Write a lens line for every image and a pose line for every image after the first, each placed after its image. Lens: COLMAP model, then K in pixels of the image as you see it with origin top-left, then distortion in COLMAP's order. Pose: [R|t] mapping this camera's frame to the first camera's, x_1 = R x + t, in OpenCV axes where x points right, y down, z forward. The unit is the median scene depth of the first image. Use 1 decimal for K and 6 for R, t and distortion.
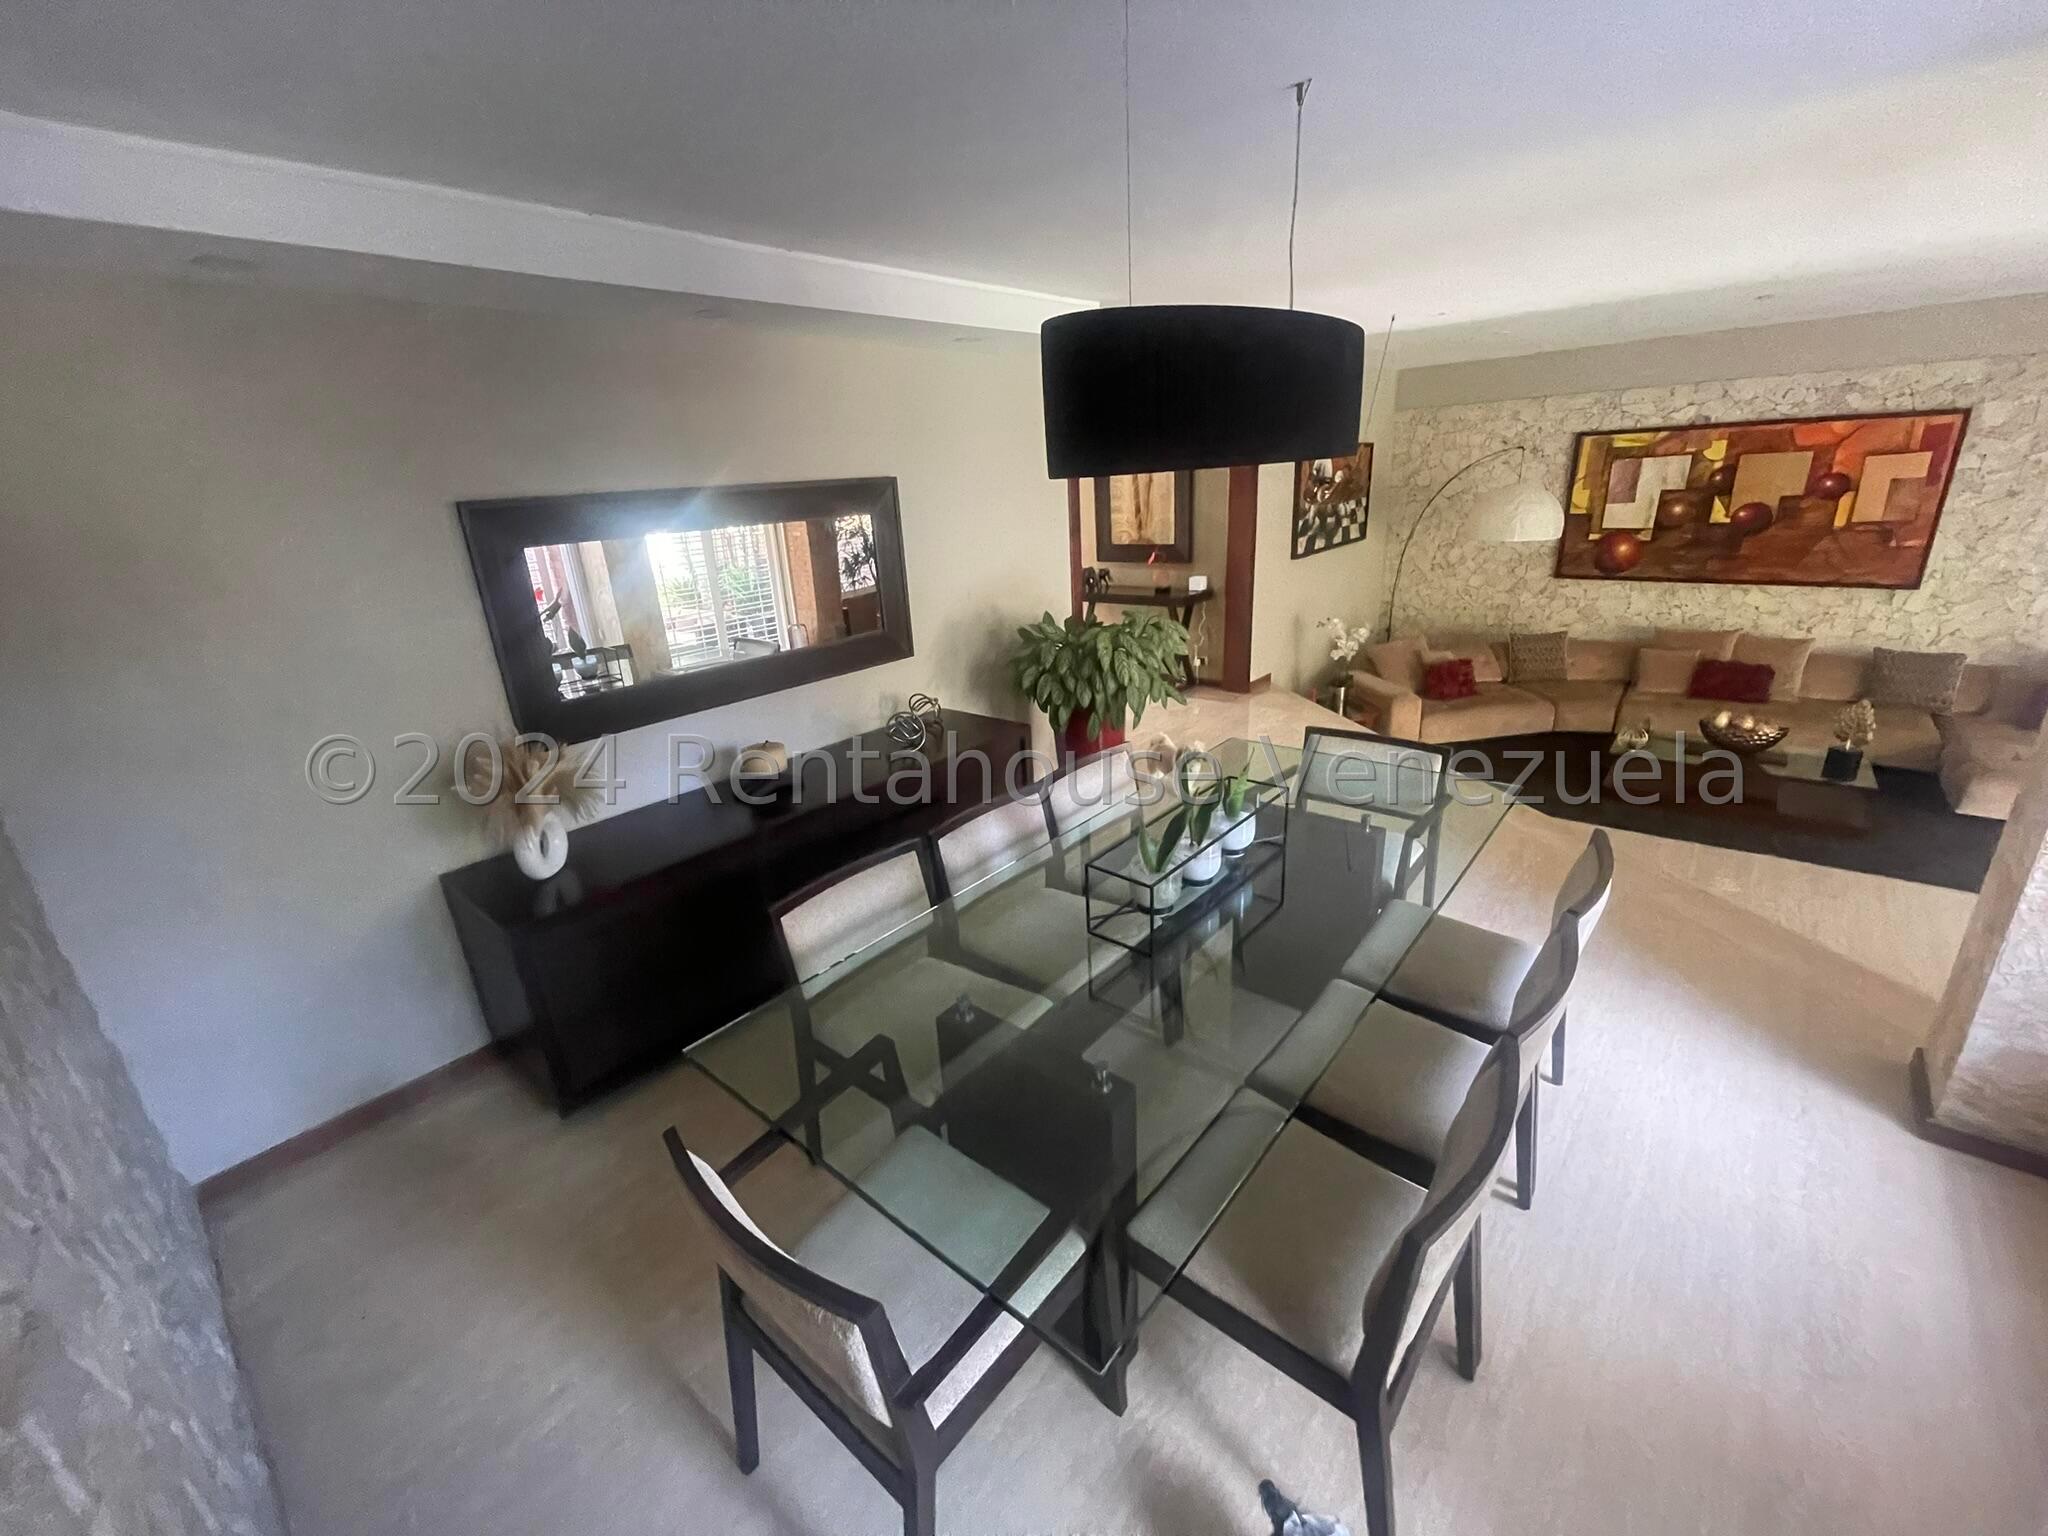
lens RADIAL K [[829.5, 0, 1012.5], [0, 829.5, 763.2], [0, 0, 1]] dist [-0.002229, 0.000825]
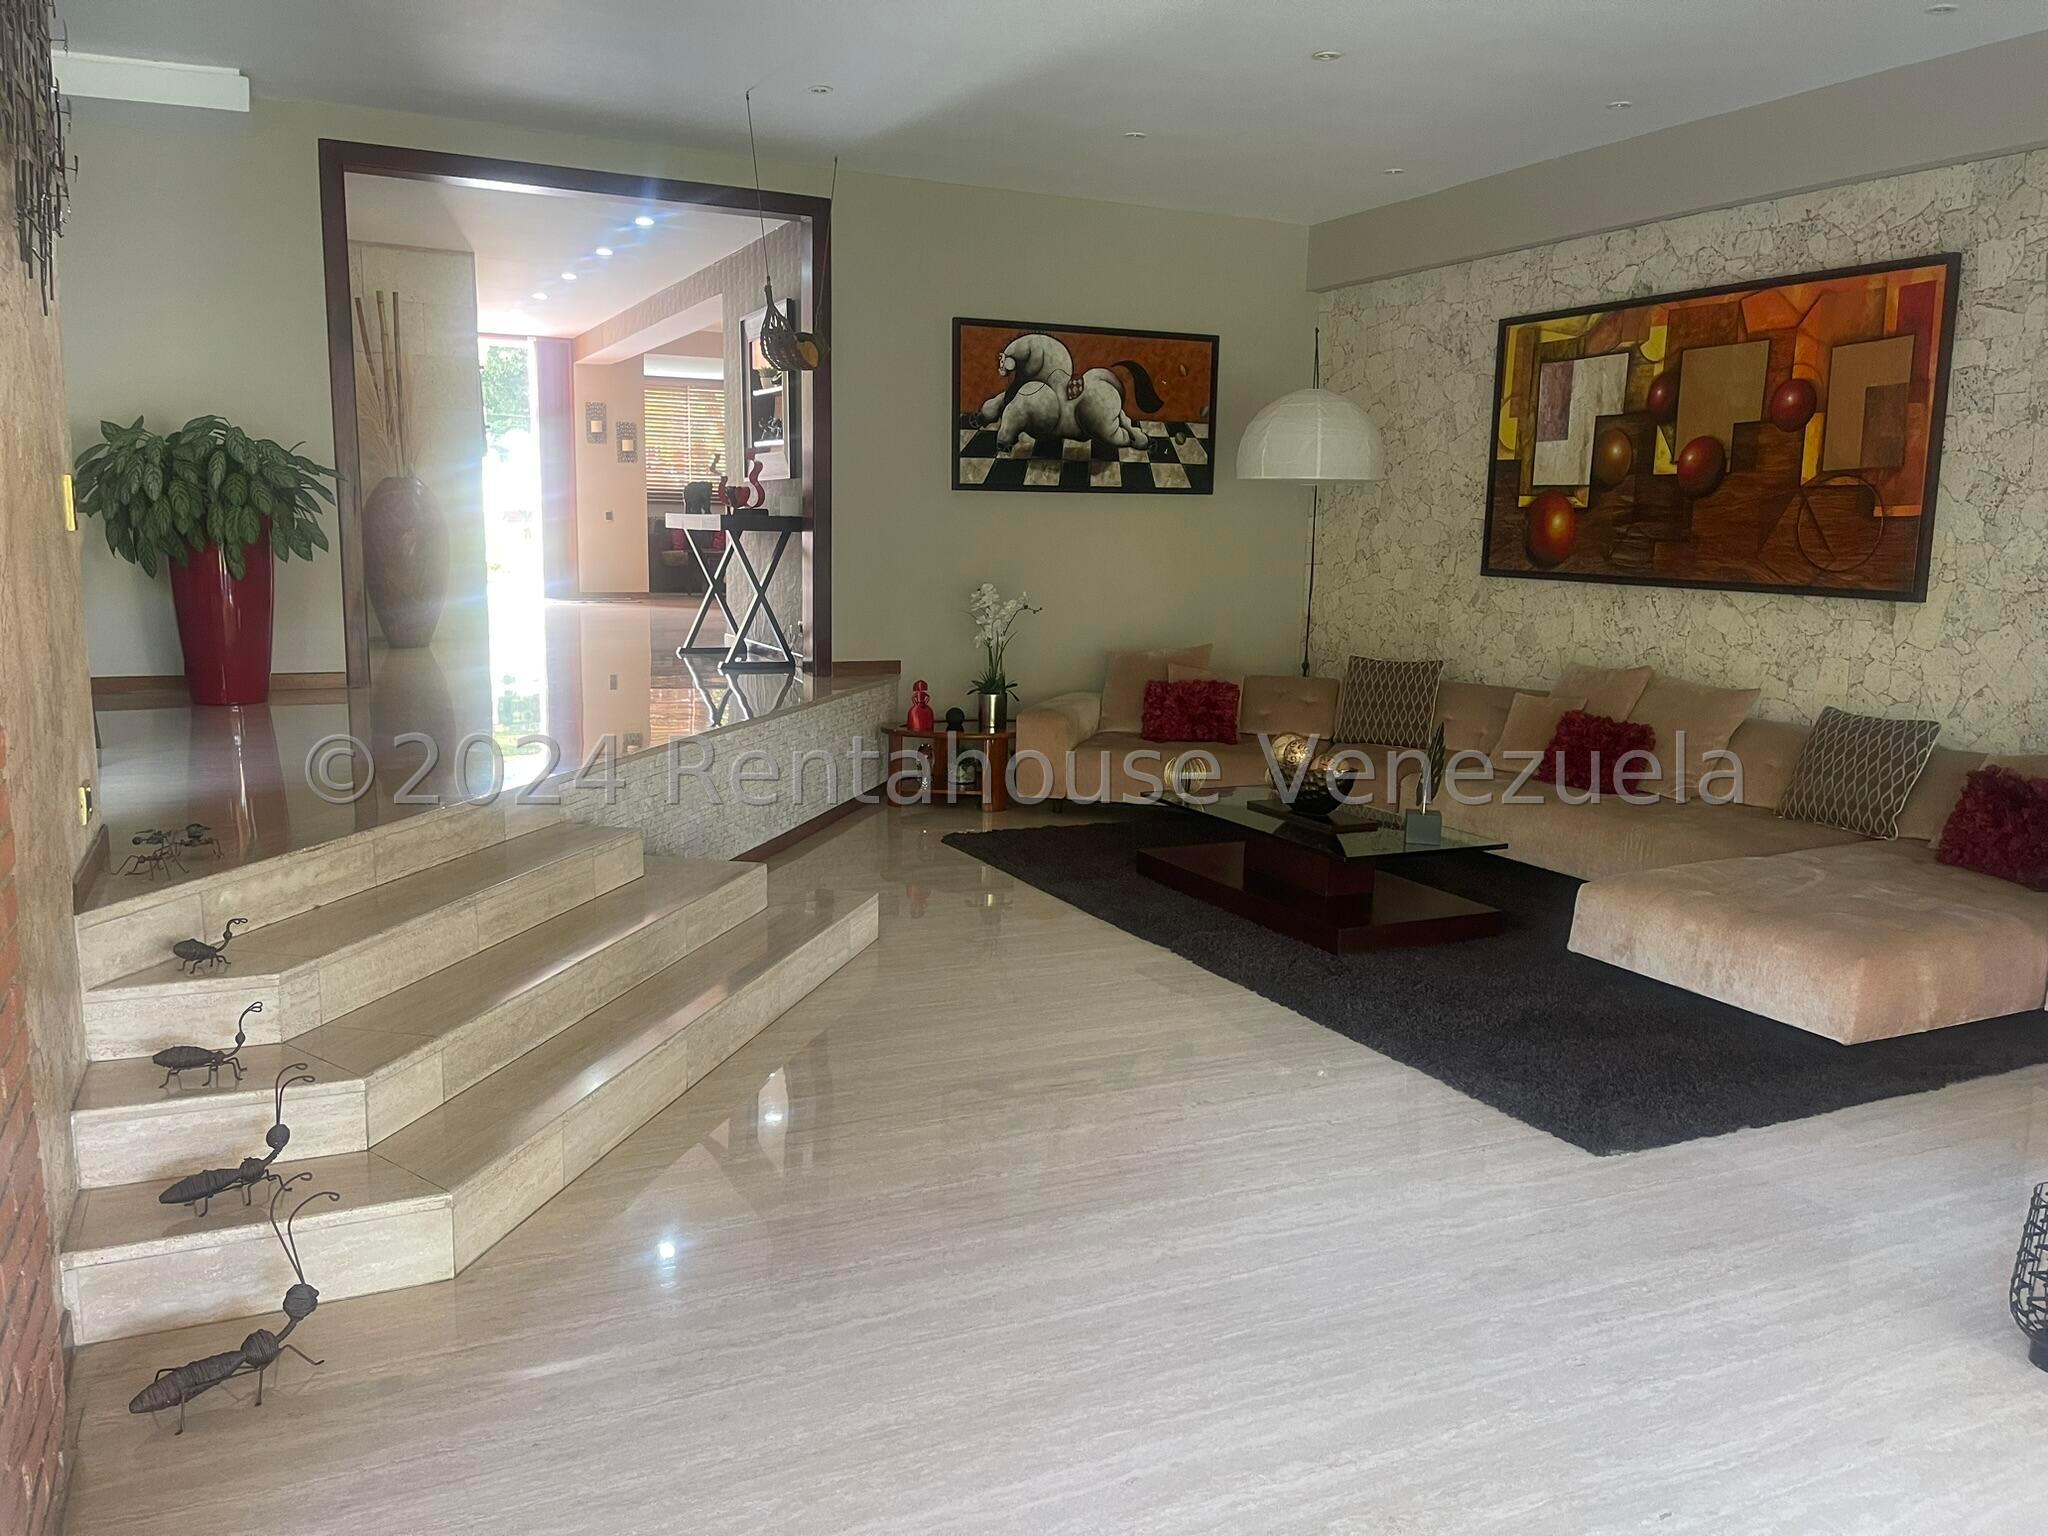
lens RADIAL K [[1563.2, 0, 1070.4], [0, 1563.2, 772.5], [0, 0, 1]] dist [0.081446, -0.098891]
pose [[0.924032, 0.134442, -0.357898, 0.945834], [-0.193849, 0.971629, -0.135498, 0.116206], [0.329527, 0.194582, 0.923877, -0.033513]]
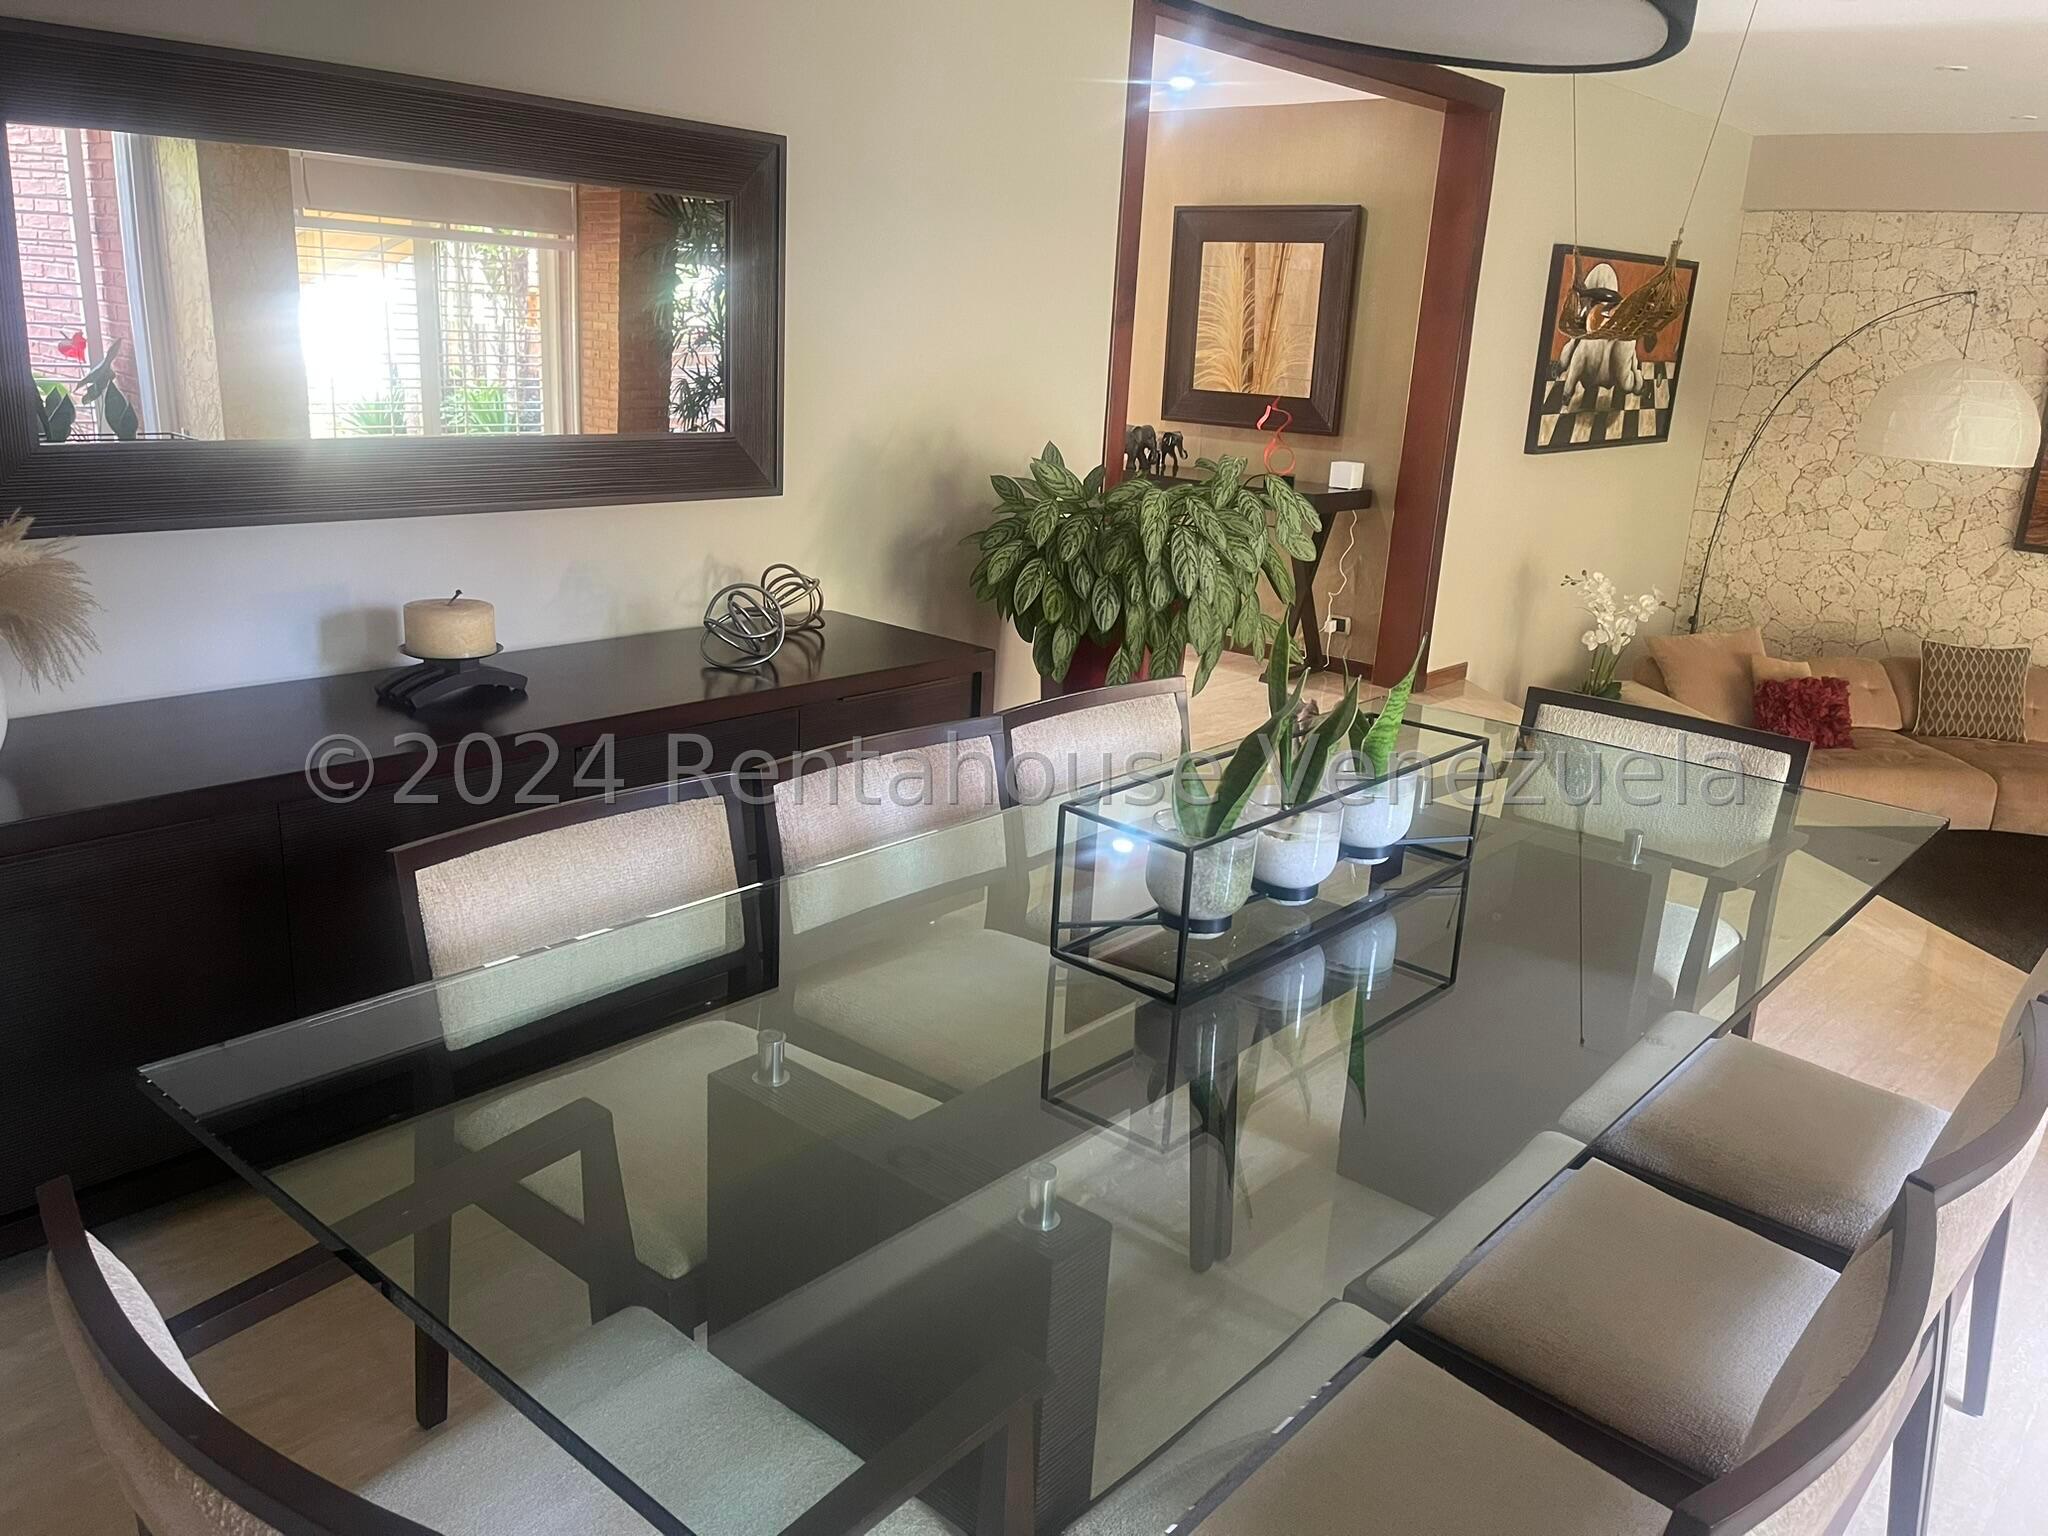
lens RADIAL K [[1563.2, 0, 1037.4], [0, 1563.2, 762.6], [0, 0, 1]] dist [0.081446, -0.098891]
pose [[0.993352, 0.108206, 0.039291, 0.010020], [-0.105899, 0.992759, -0.056706, 0.042415], [-0.045142, 0.052168, 0.997618, 0.023968]]
